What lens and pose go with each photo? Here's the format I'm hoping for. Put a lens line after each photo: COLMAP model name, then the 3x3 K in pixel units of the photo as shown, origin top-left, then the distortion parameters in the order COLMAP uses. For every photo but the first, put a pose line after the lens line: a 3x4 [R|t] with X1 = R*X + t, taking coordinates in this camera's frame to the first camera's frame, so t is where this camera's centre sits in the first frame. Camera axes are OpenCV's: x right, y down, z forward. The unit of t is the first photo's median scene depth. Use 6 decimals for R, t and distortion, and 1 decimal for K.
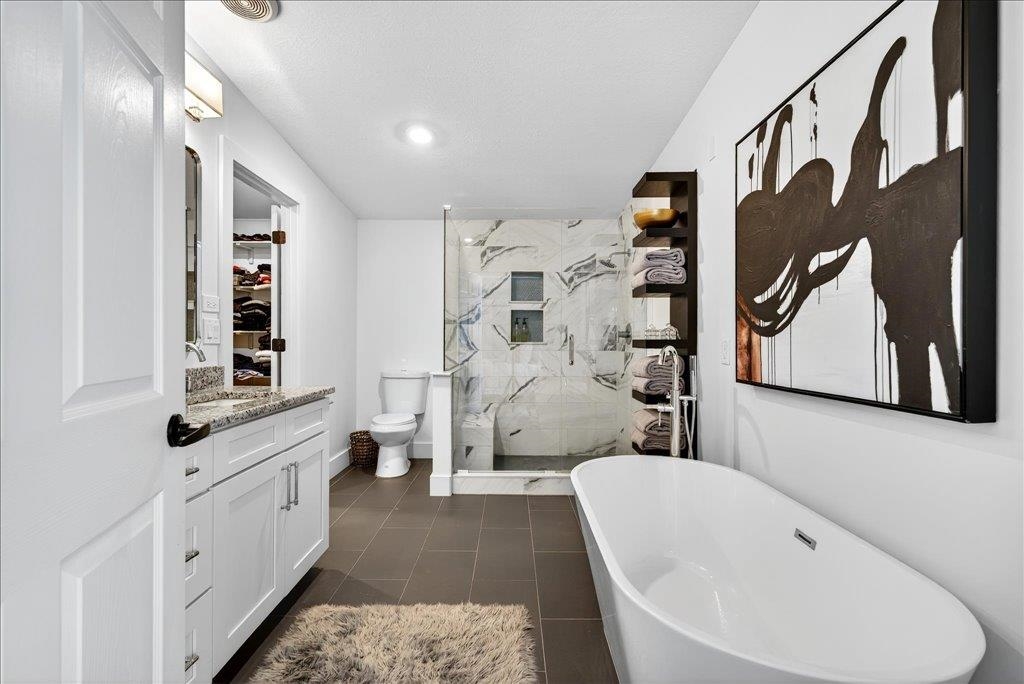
lens RADIAL K [[471.3, 0, 512.2], [0, 471.3, 335.9], [0, 0, 1]] dist [-0.000928, -0.000120]
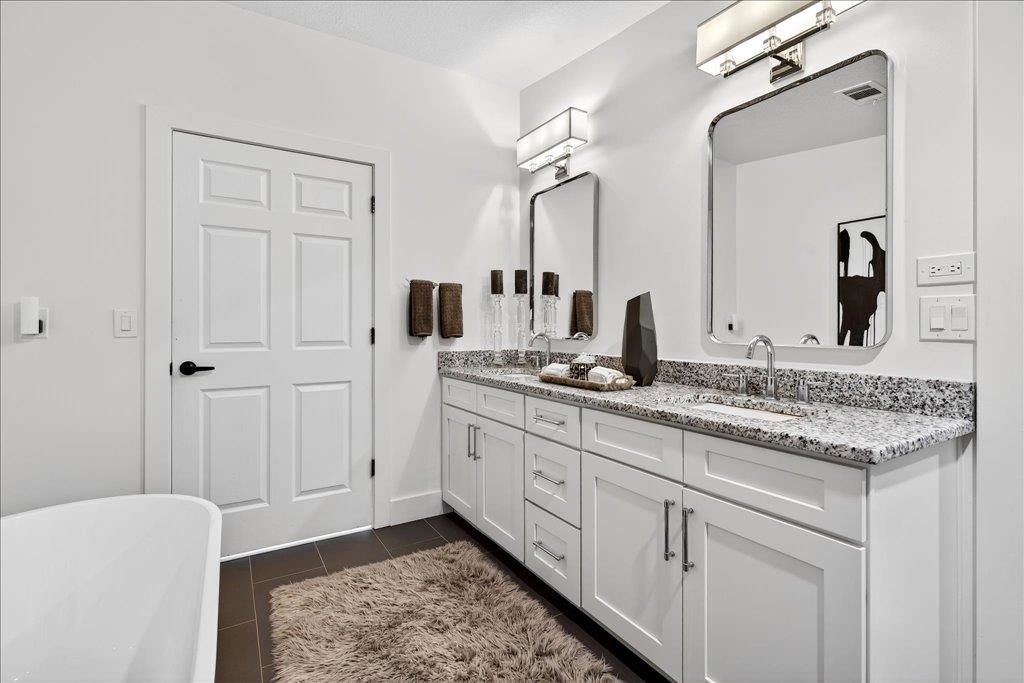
lens RADIAL K [[471.3, 0, 512.2], [0, 471.3, 335.4], [0, 0, 1]] dist [-0.000928, -0.000120]
pose [[-0.857324, 0.003286, -0.514767, 0.132000], [0.001052, 0.999989, 0.004631, 0.012325], [0.514776, 0.003429, -0.857318, 1.739559]]
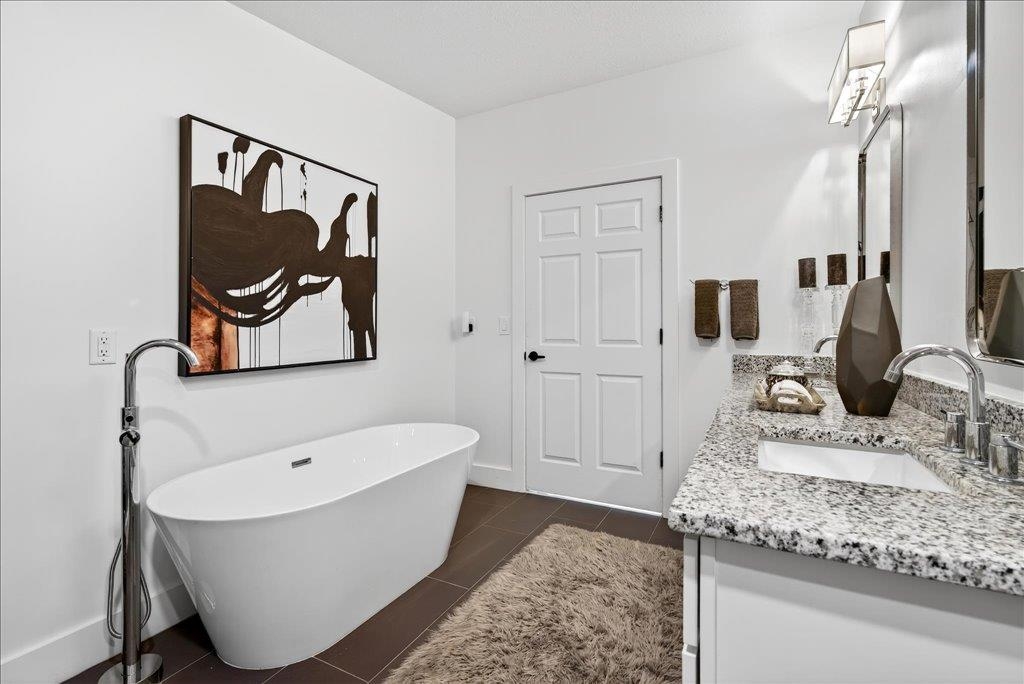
lens RADIAL K [[471.3, 0, 512.2], [0, 471.3, 335.9], [0, 0, 1]] dist [-0.000928, -0.000120]
pose [[-0.883619, -0.013572, 0.468010, -0.633513], [-0.009412, 0.999893, 0.011228, 0.005002], [-0.468112, 0.005517, -0.883652, 1.896432]]
